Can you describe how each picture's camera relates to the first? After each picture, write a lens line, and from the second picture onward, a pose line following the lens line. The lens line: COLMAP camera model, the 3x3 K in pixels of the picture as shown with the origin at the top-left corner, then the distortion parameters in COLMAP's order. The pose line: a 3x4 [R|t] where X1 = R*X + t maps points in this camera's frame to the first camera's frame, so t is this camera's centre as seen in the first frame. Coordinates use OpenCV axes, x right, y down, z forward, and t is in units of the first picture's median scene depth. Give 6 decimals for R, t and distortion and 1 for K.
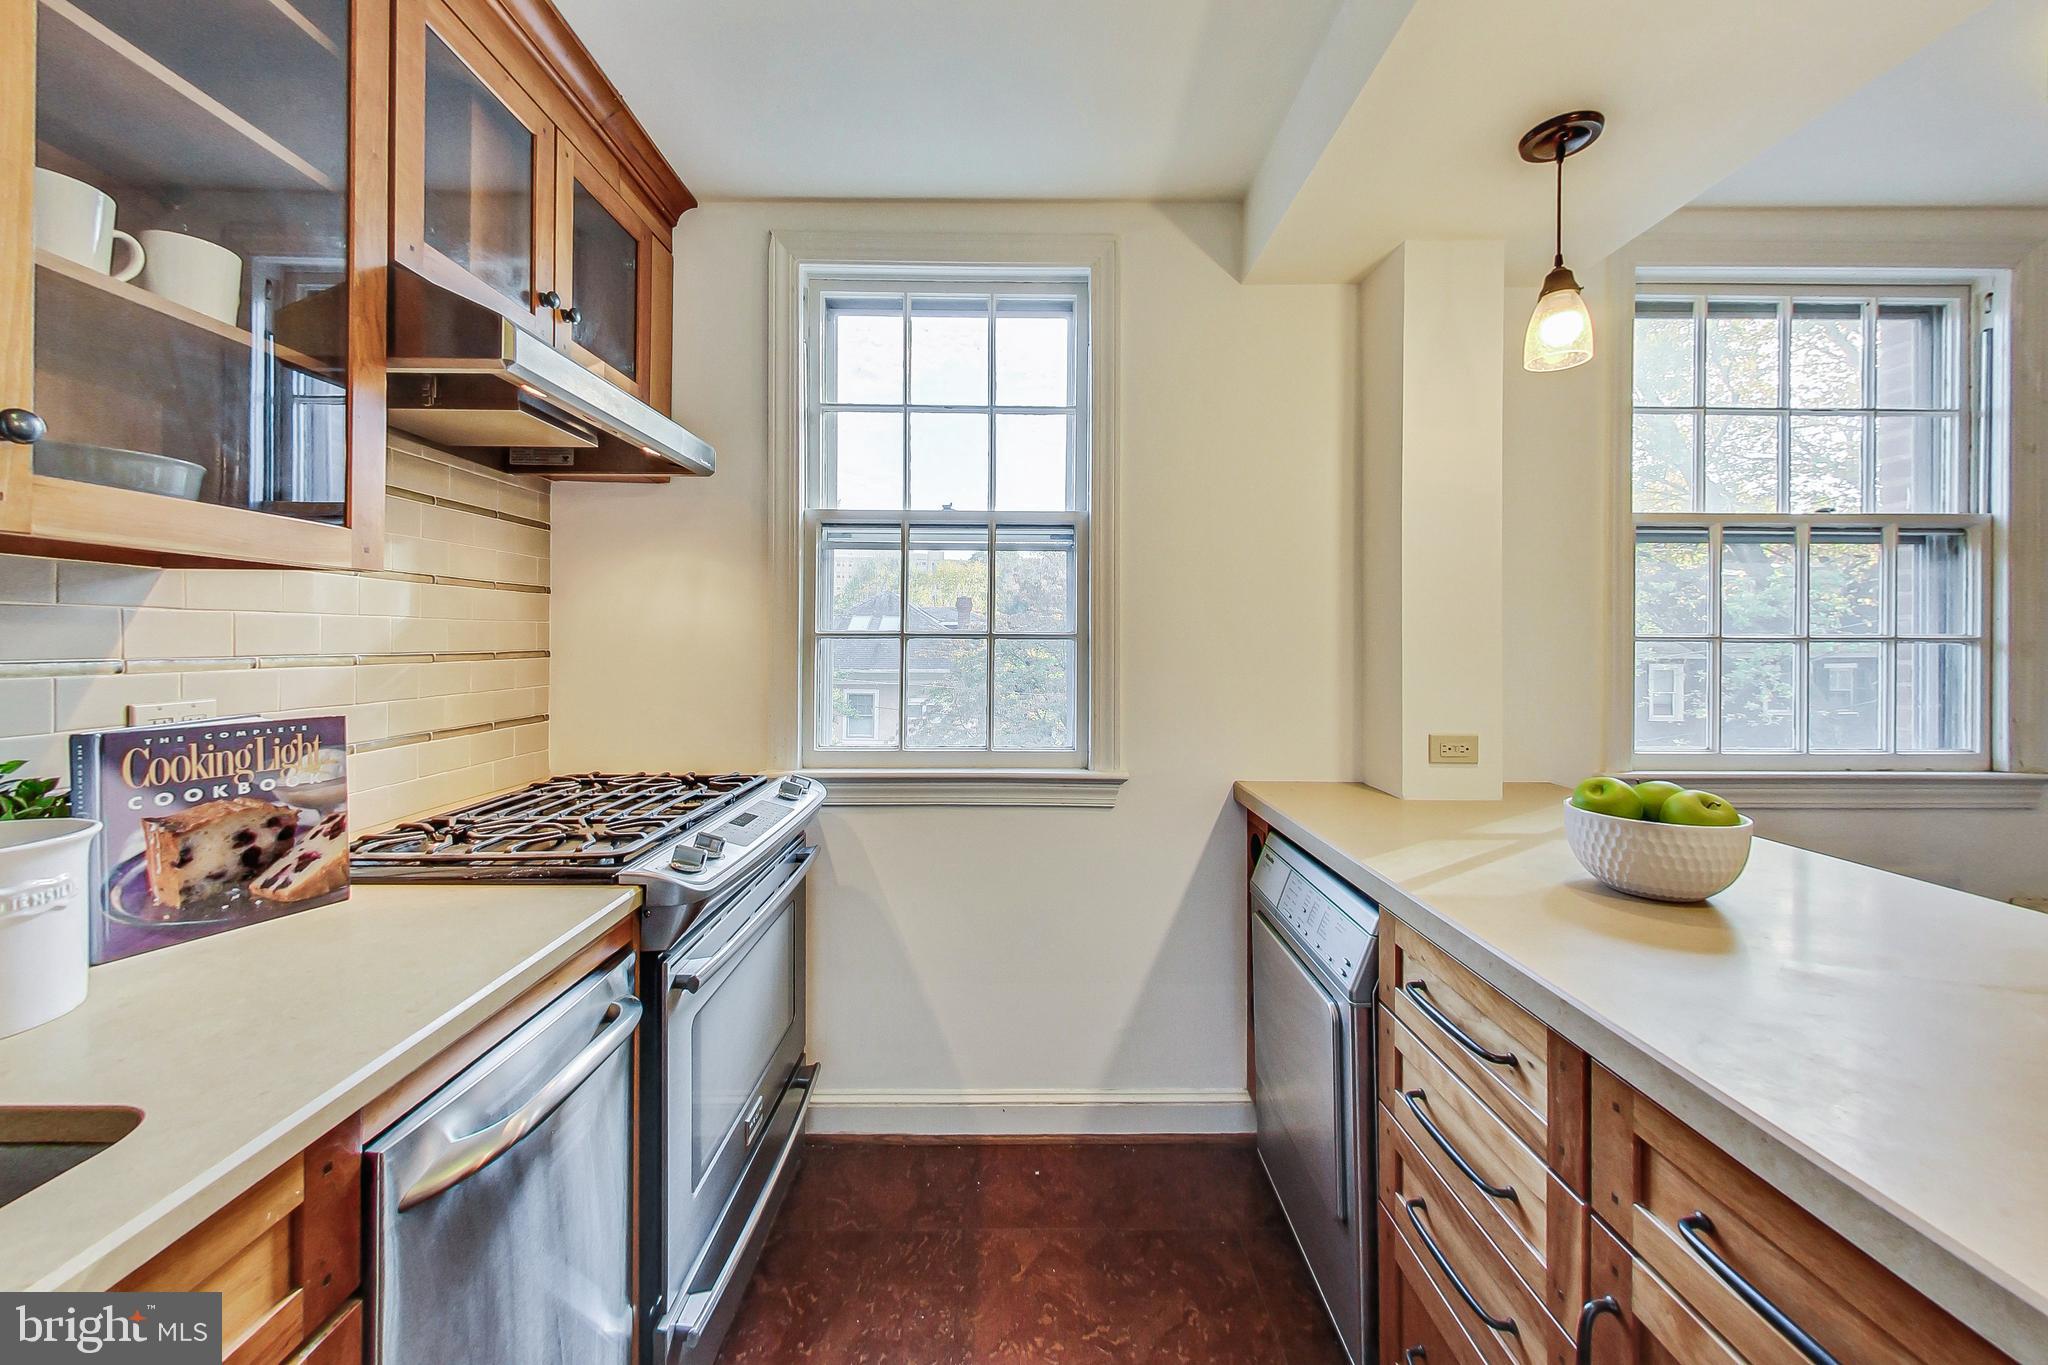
lens RADIAL K [[764.0, 0, 1022.9], [0, 764.0, 643.4], [0, 0, 1]] dist [-0.000030, -0.000098]
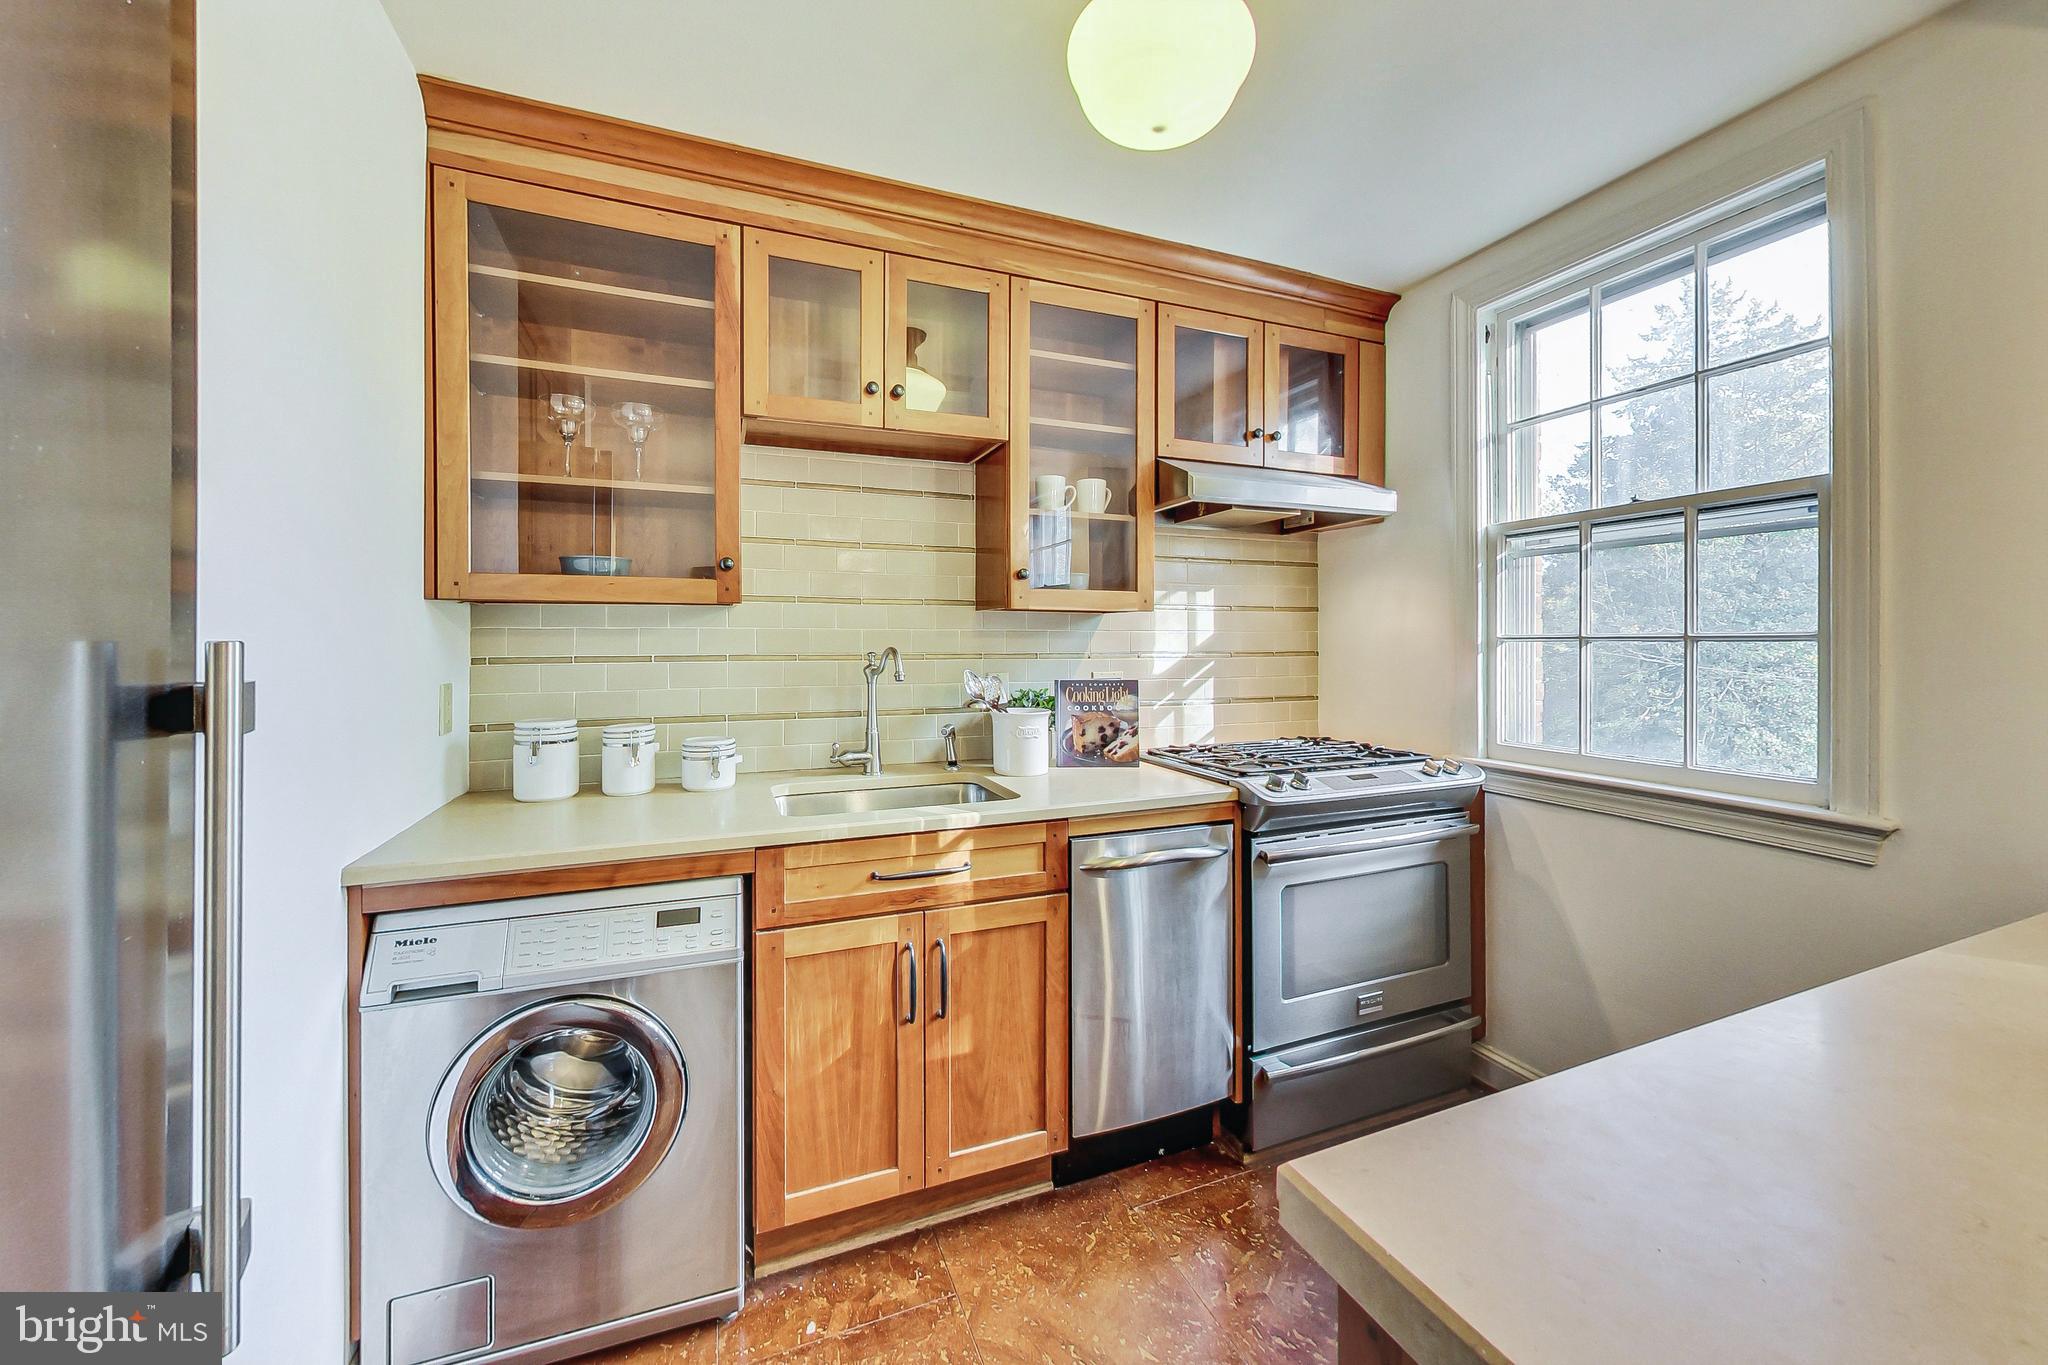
lens RADIAL K [[764.0, 0, 1022.9], [0, 764.0, 643.4], [0, 0, 1]] dist [-0.000030, -0.000098]
pose [[0.361078, -0.005023, -0.932522, 0.571738], [0.000615, 0.999987, -0.005148, 0.002089], [0.932536, 0.001286, 0.361076, -0.036716]]
